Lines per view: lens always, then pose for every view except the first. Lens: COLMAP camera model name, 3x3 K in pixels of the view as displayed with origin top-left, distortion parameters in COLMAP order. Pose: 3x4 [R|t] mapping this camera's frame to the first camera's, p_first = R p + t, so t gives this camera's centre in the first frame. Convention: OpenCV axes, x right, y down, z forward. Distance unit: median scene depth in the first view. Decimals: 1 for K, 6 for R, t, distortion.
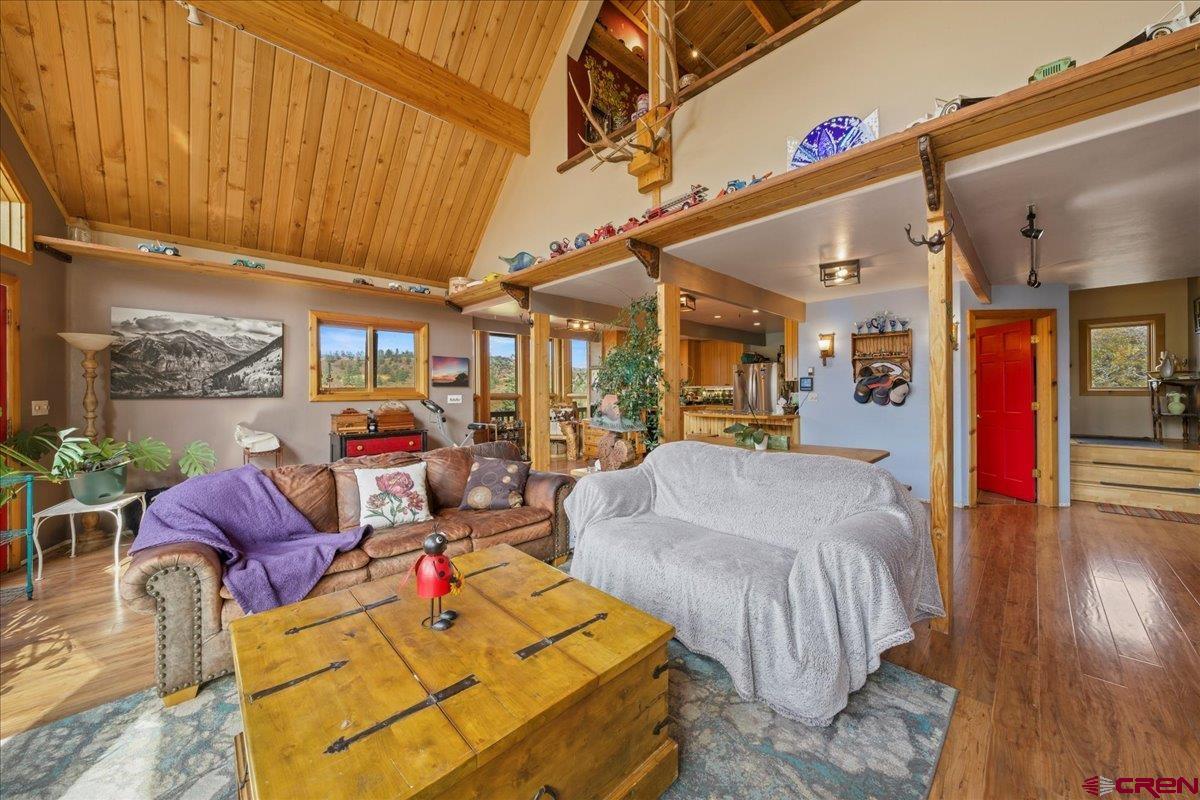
lens RADIAL K [[422.0, 0, 607.1], [0, 422.0, 389.1], [0, 0, 1]] dist [0.001434, 0.000165]
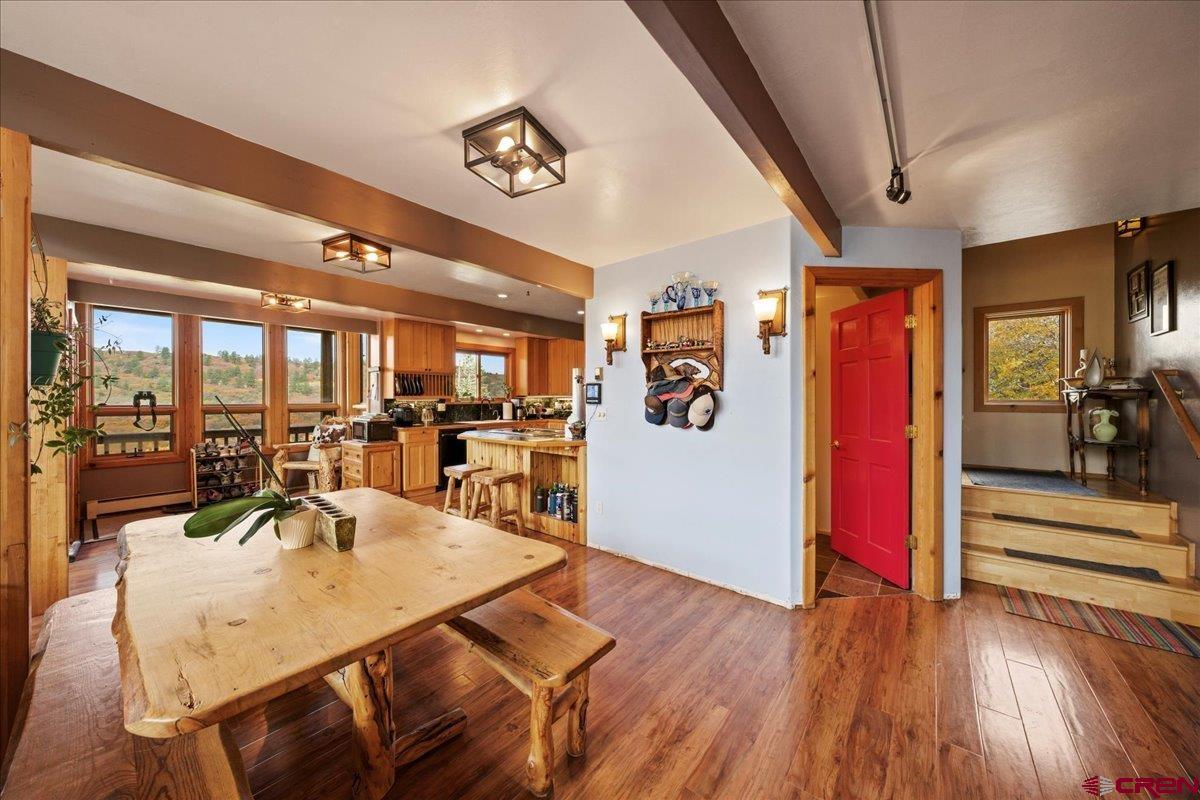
lens RADIAL K [[404.1, 0, 595.8], [0, 404.1, 399.3], [0, 0, 1]] dist [-0.002145, -0.000013]
pose [[0.995686, 0.004100, 0.092692, 0.469049], [-0.004419, 0.999985, 0.003235, -0.005210], [-0.092678, -0.003631, 0.995690, 0.428263]]
